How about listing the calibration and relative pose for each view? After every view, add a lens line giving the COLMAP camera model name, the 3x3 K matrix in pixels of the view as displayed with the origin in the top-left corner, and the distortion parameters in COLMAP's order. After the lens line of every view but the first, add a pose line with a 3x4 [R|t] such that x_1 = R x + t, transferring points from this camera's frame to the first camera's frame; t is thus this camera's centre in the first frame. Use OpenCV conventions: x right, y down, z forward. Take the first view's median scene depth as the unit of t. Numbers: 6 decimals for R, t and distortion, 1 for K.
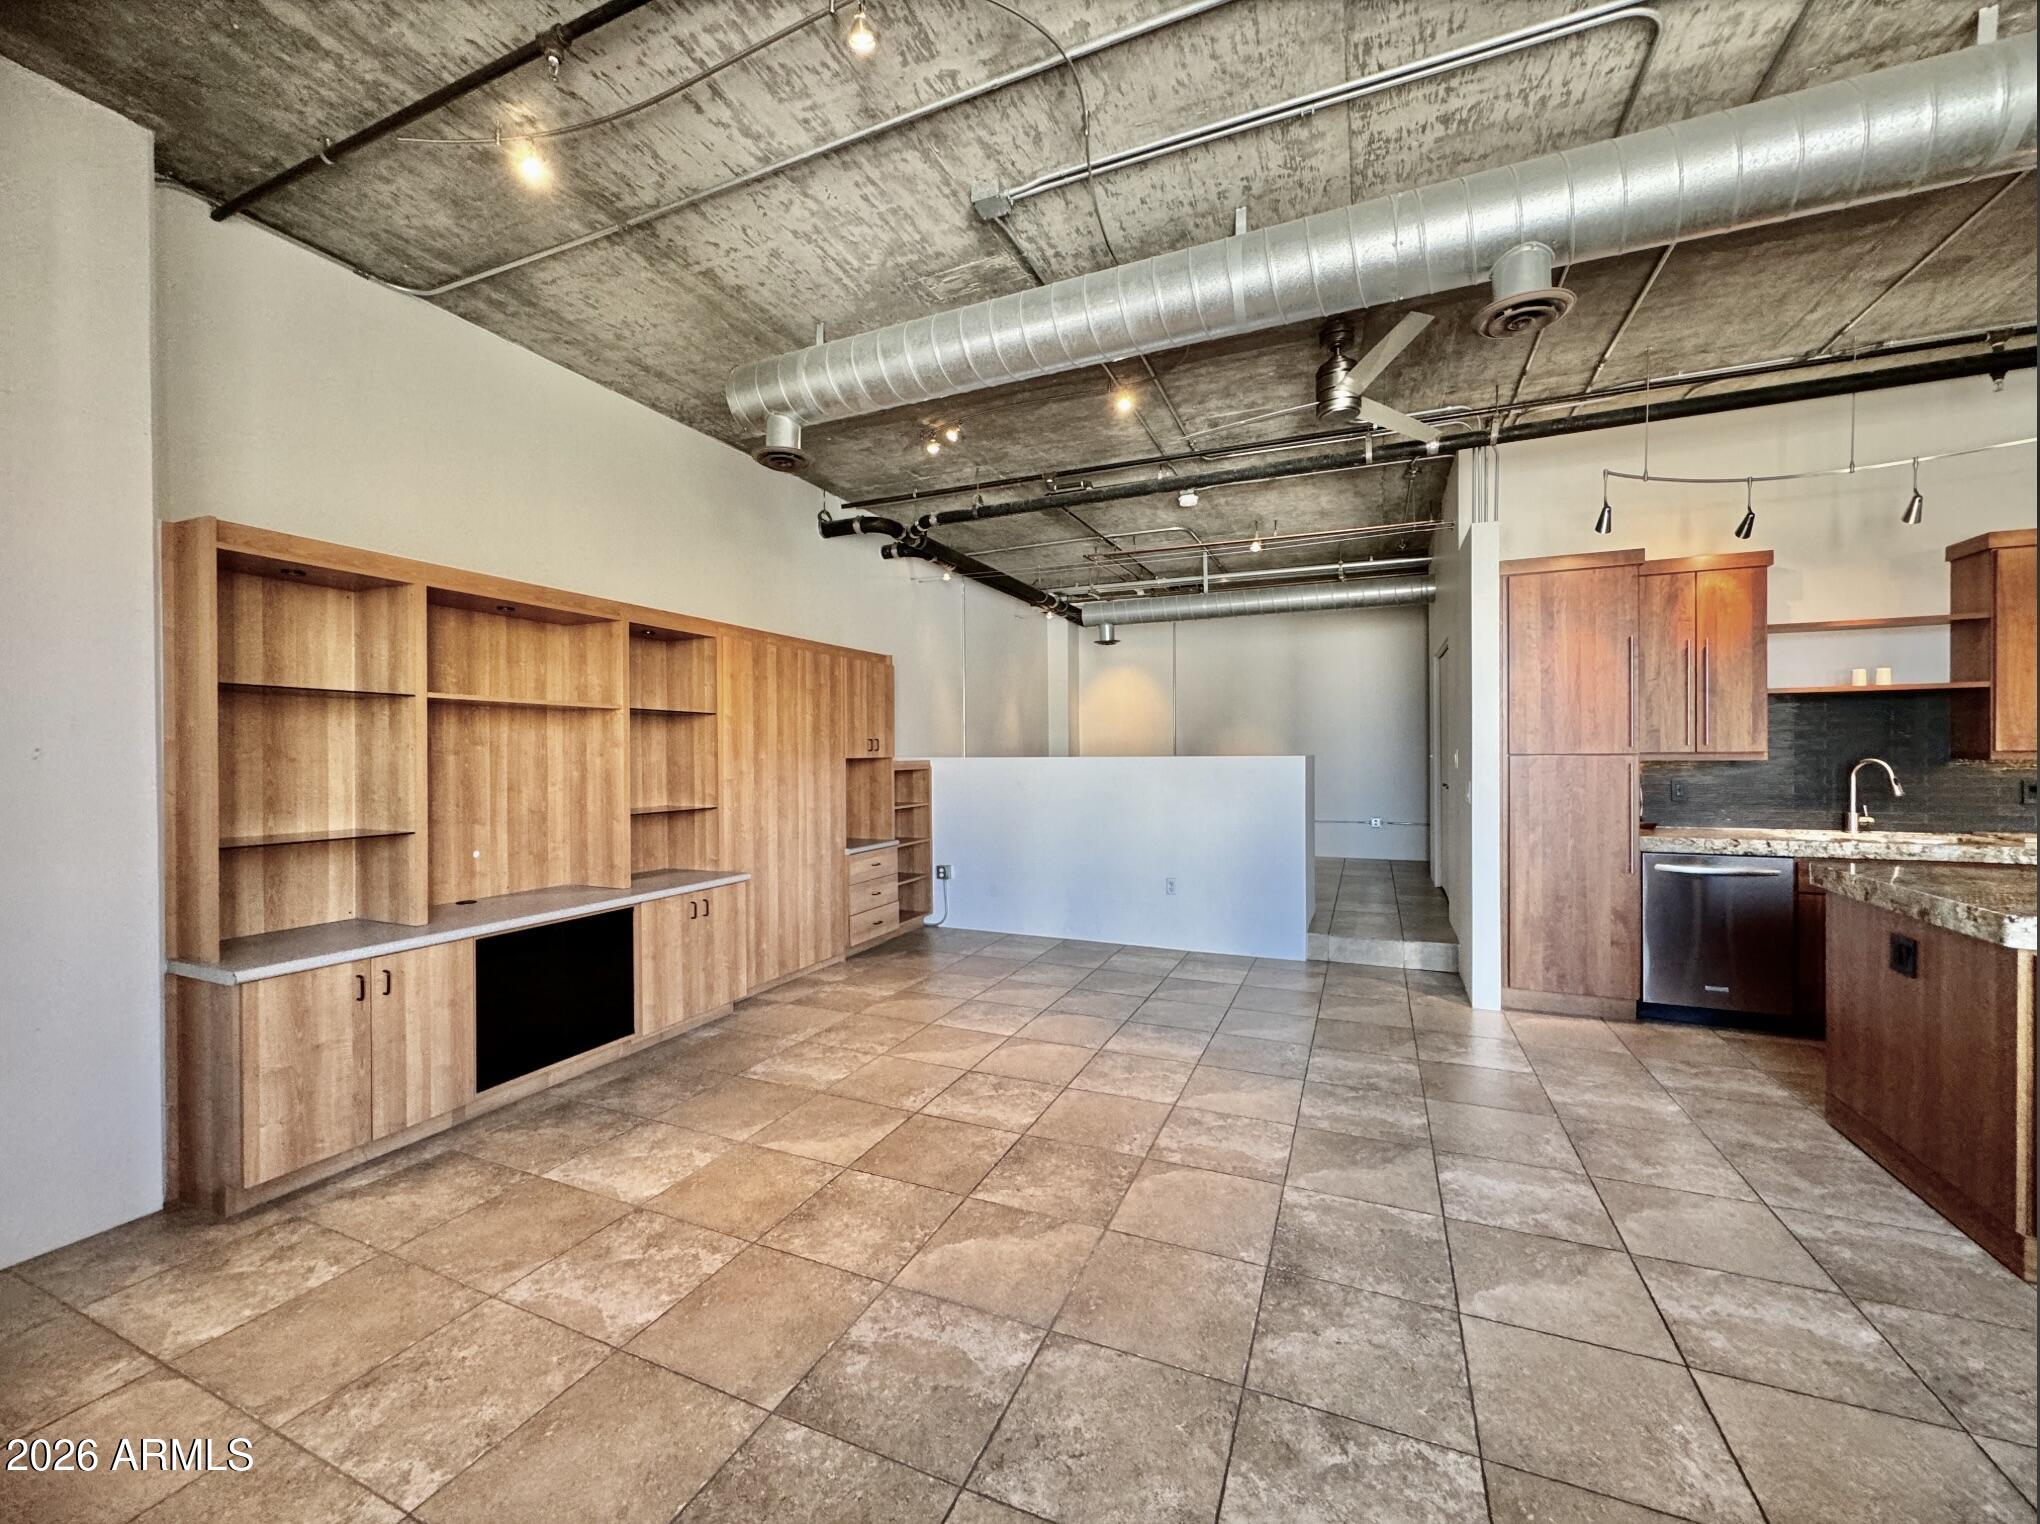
lens RADIAL K [[814.4, 0, 1017.3], [0, 814.4, 761.7], [0, 0, 1]] dist [0.000023, 0.000505]
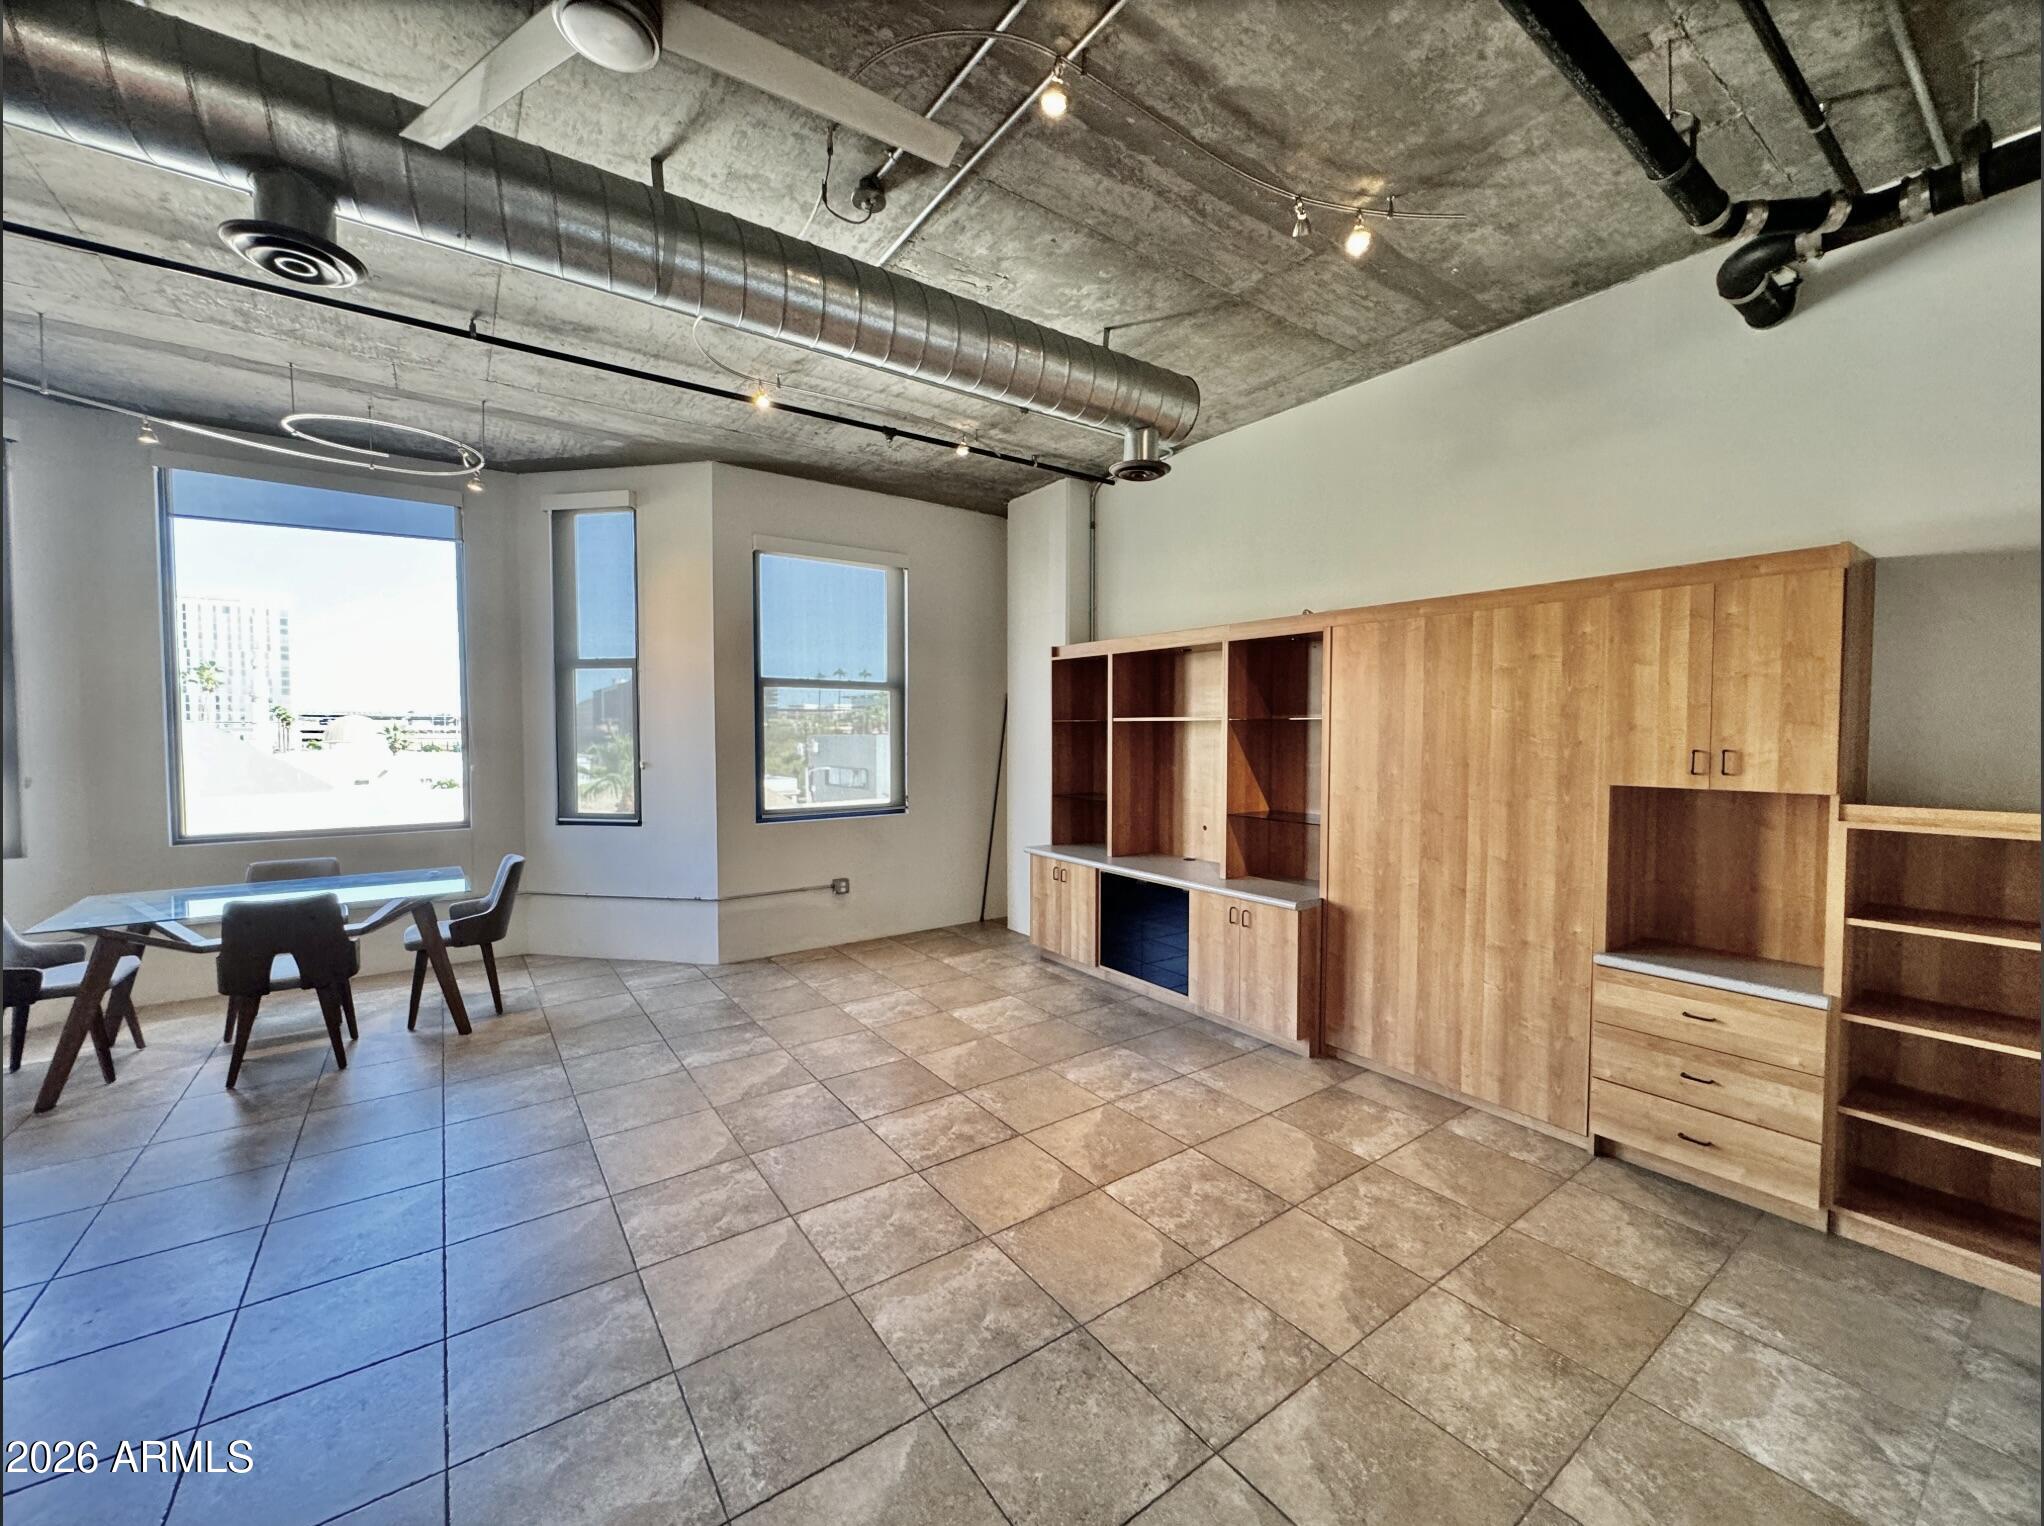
lens RADIAL K [[816.0, 0, 1019.3], [0, 816.0, 762.7], [0, 0, 1]] dist [0.000023, 0.000505]
pose [[-0.519304, 0.039041, -0.853697, 0.641365], [-0.005740, 0.998774, 0.049167, -0.060922], [0.854570, 0.030433, -0.518443, 1.365351]]
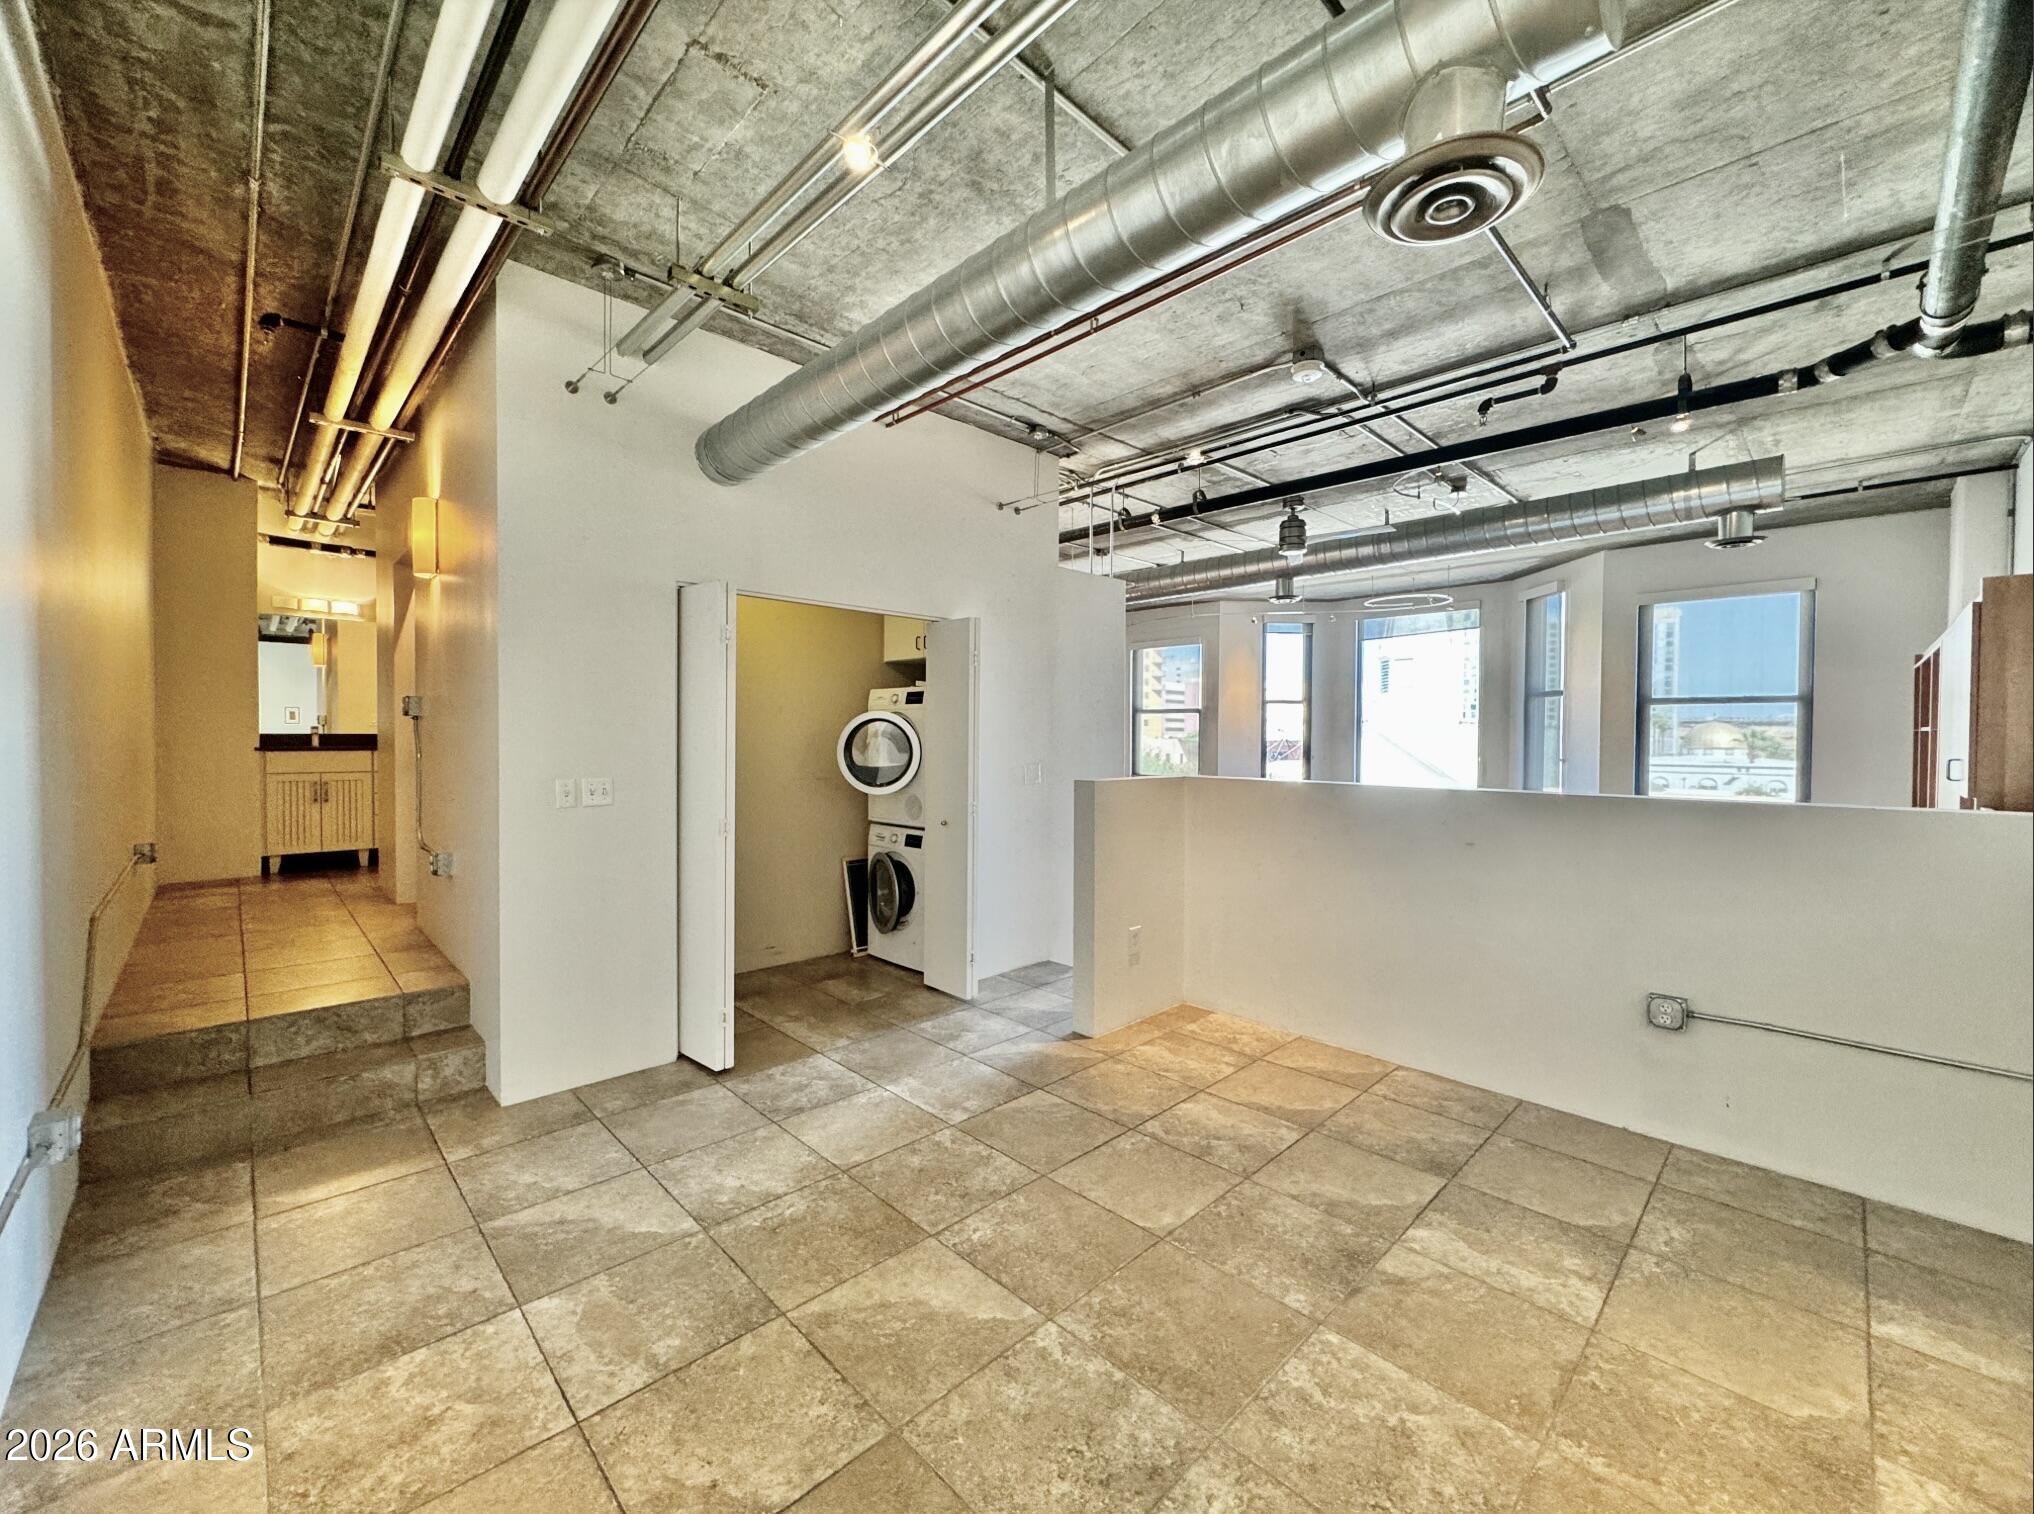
lens RADIAL K [[812.0, 0, 1014.3], [0, 812.0, 756.7], [0, 0, 1]] dist [0.000023, 0.000505]
pose [[-0.922371, -0.010265, 0.386169, 0.281202], [0.004066, 0.999334, 0.036274, -0.072295], [-0.386284, 0.035028, -0.921714, 2.570705]]
